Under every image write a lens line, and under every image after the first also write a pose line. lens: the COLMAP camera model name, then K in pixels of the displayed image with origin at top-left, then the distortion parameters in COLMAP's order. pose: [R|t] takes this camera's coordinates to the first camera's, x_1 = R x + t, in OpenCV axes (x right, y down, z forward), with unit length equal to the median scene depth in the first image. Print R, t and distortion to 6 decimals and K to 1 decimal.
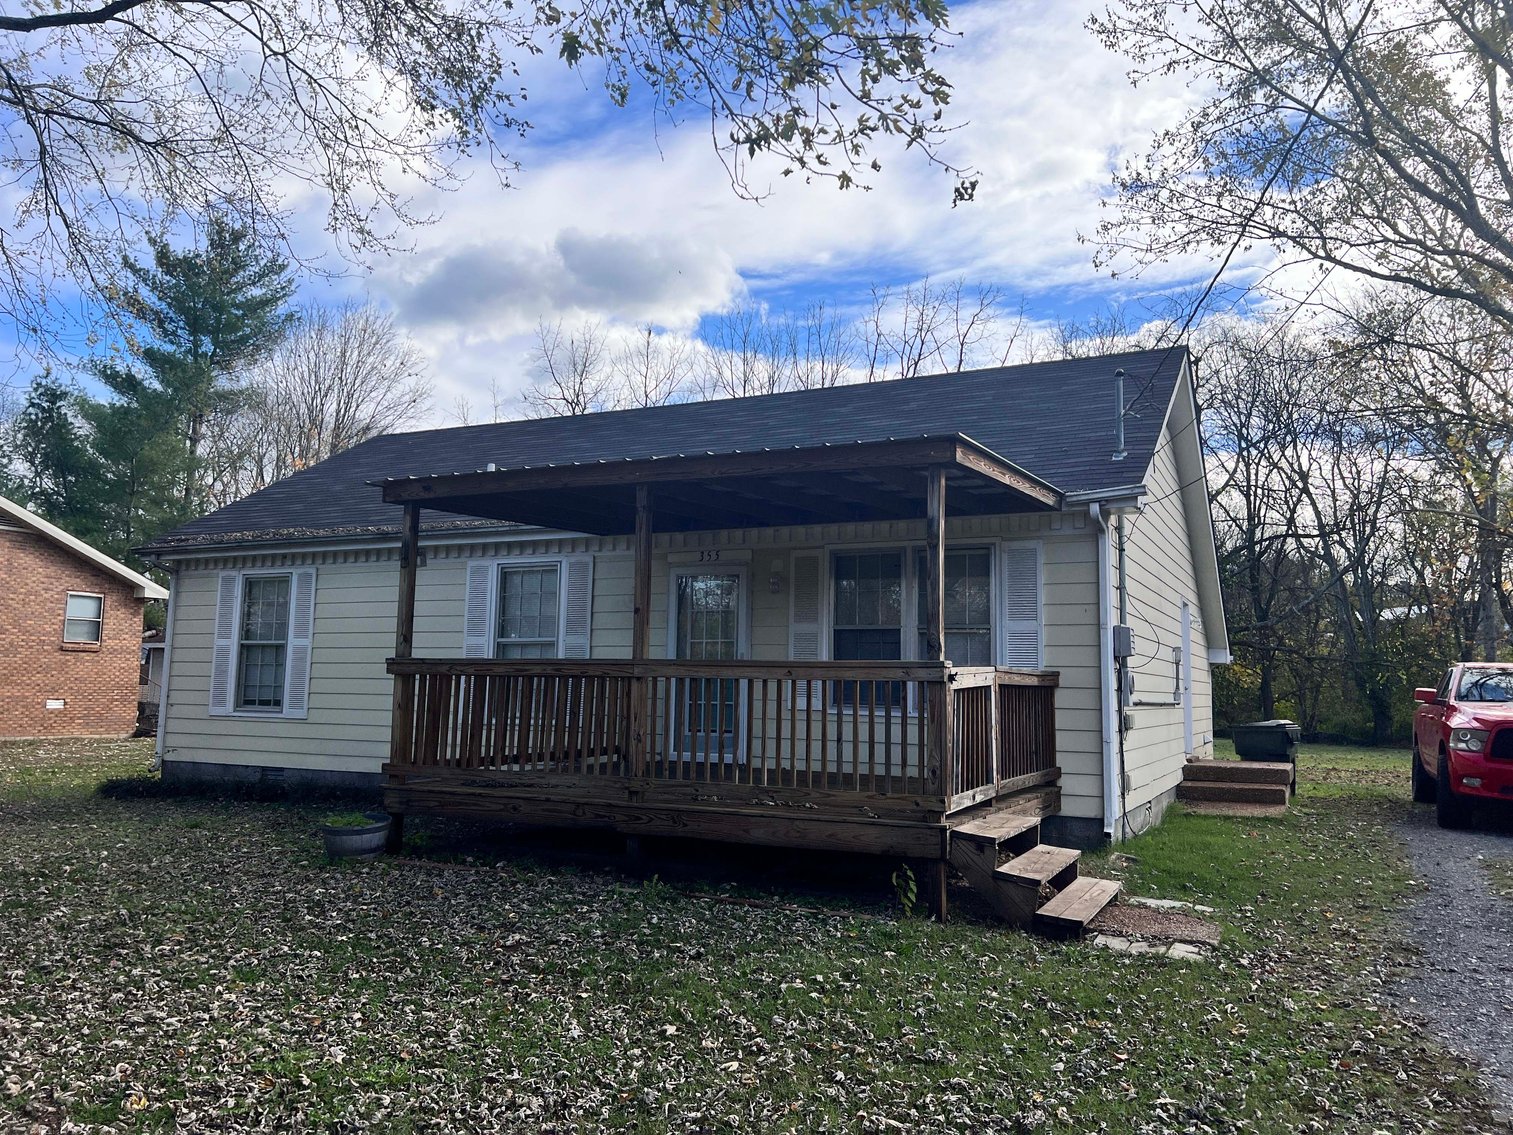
lens RADIAL K [[1140.3, 0, 762.5], [0, 1140.3, 561.7], [0, 0, 1]] dist [0.047940, -0.050424]
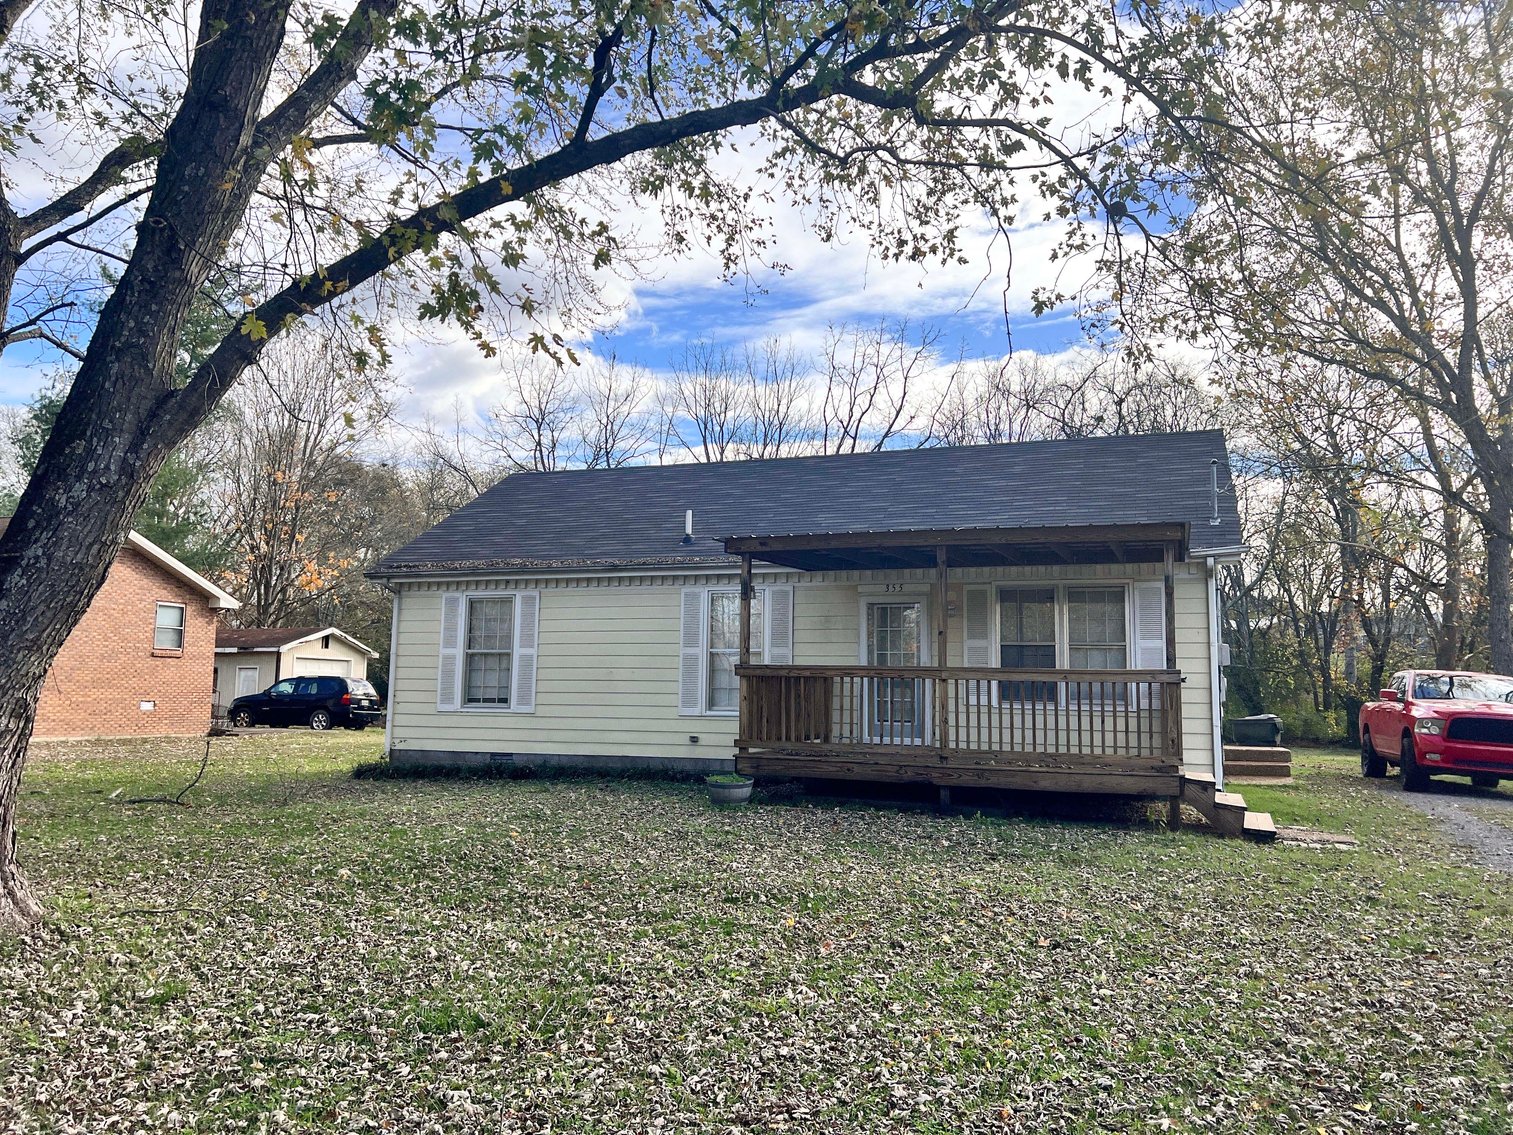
lens RADIAL K [[1140.3, 0, 722.1], [0, 1140.3, 550.5], [0, 0, 1]] dist [0.047940, -0.050424]
pose [[0.994842, 0.011852, 0.100744, -0.349237], [-0.010379, 0.999832, -0.015137, -0.024251], [-0.100907, 0.014013, 0.994797, -0.271860]]
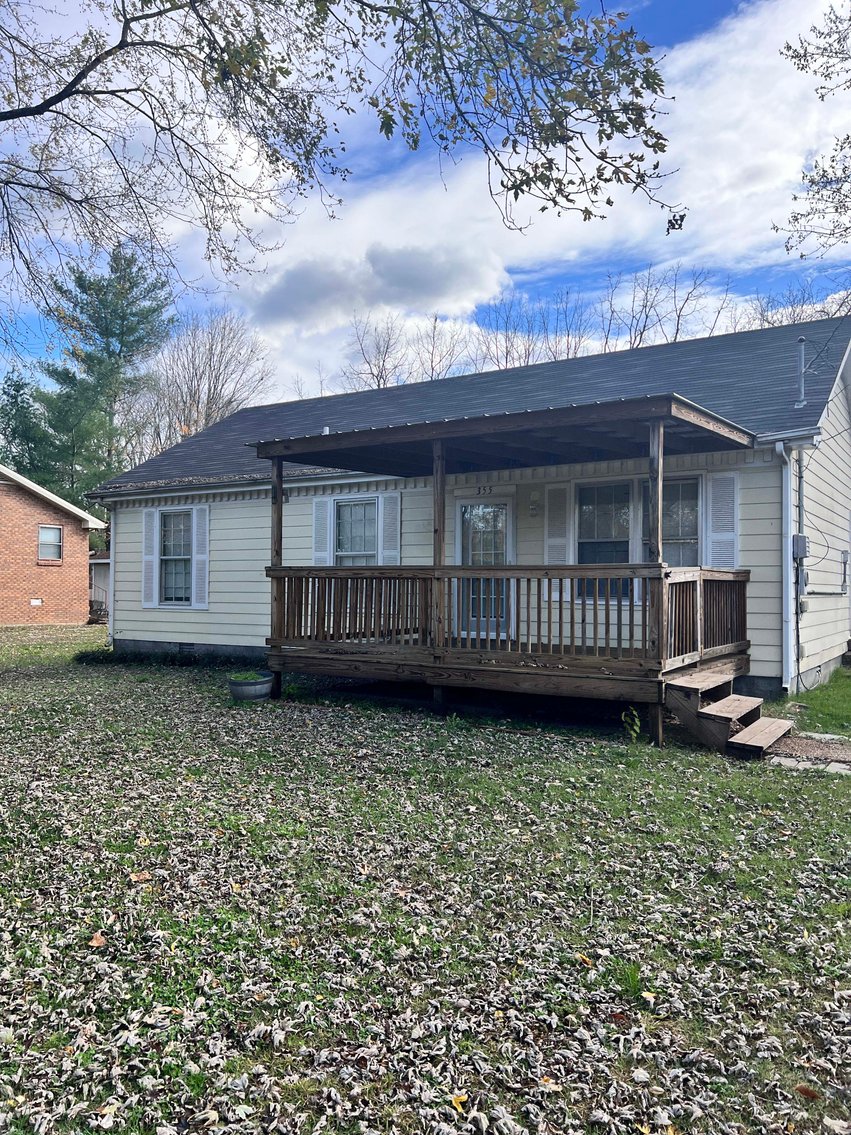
lens RADIAL K [[855.5, 0, 422.3], [0, 855.5, 572.4], [0, 0, 1]] dist [0.047940, -0.050424]
pose [[0.993088, -0.013191, -0.116630, -0.003660], [0.023810, 0.995645, 0.090129, -0.000881], [0.114933, -0.092283, 0.989077, -0.032174]]
